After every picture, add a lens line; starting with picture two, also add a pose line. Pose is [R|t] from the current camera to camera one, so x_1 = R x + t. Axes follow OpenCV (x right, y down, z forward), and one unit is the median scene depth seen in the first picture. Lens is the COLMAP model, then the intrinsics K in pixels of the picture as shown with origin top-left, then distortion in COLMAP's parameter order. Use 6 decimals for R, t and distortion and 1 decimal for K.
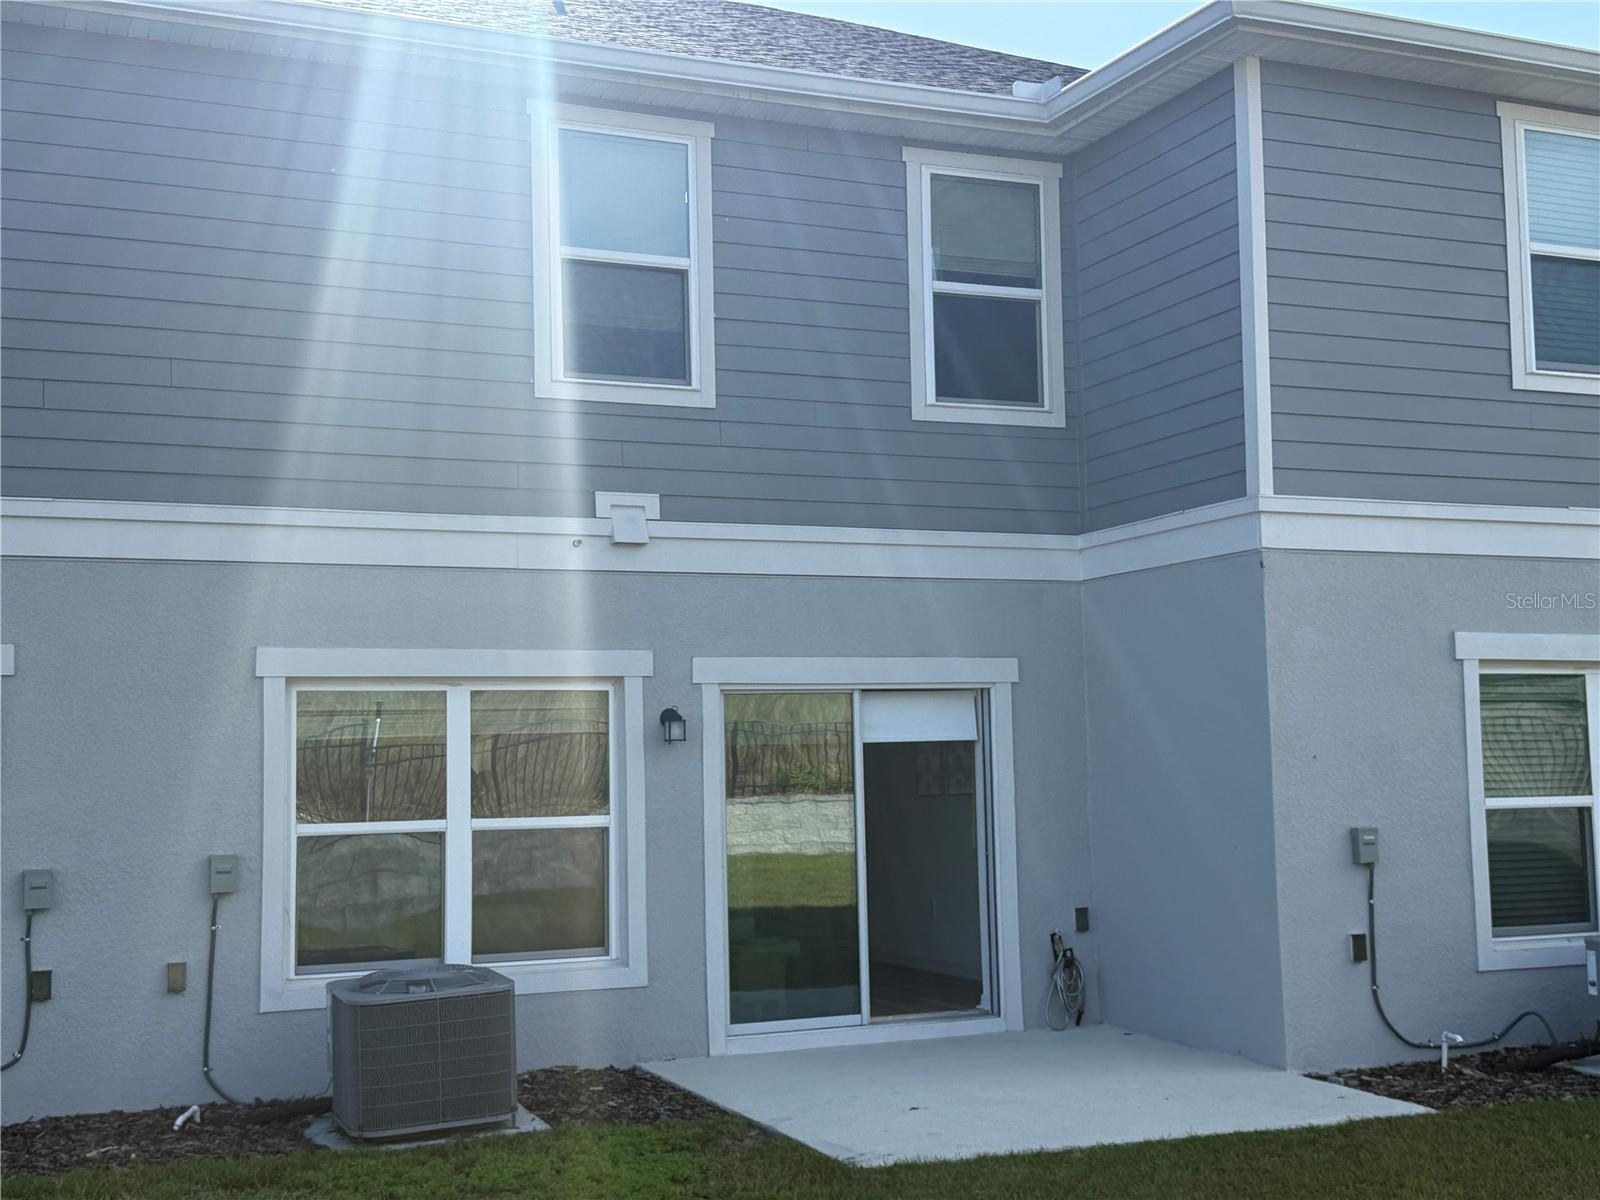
lens RADIAL K [[1928.0, 0, 800.0], [0, 1928.0, 600.0], [0, 0, 1]] dist [0.014413, -0.023591]
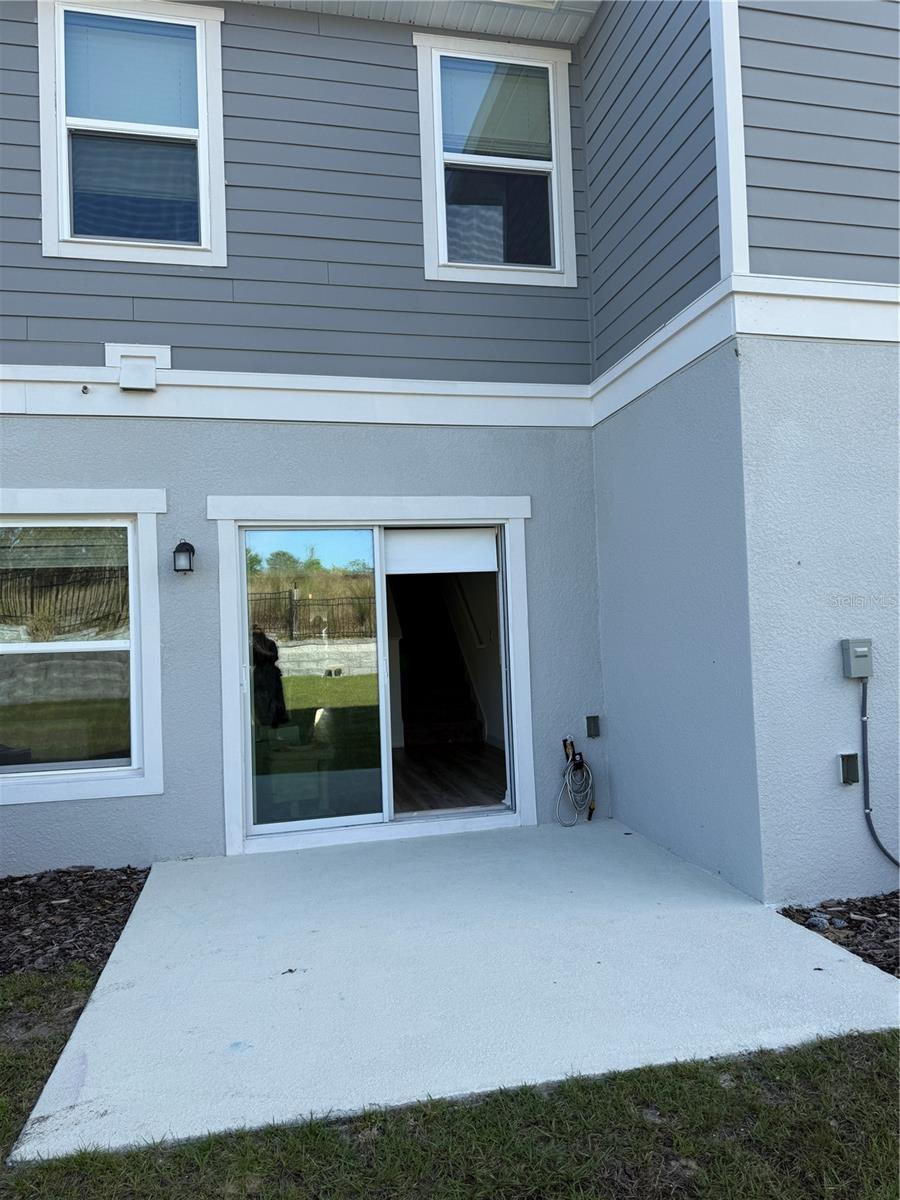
lens RADIAL K [[860.9, 0, 456.3], [0, 860.9, 617.5], [0, 0, 1]] dist [0.071006, -0.148121]
pose [[0.985774, -0.020121, -0.166869, 0.164216], [0.032411, 0.996931, 0.071257, 0.068185], [0.164923, -0.075652, 0.983401, 0.531881]]
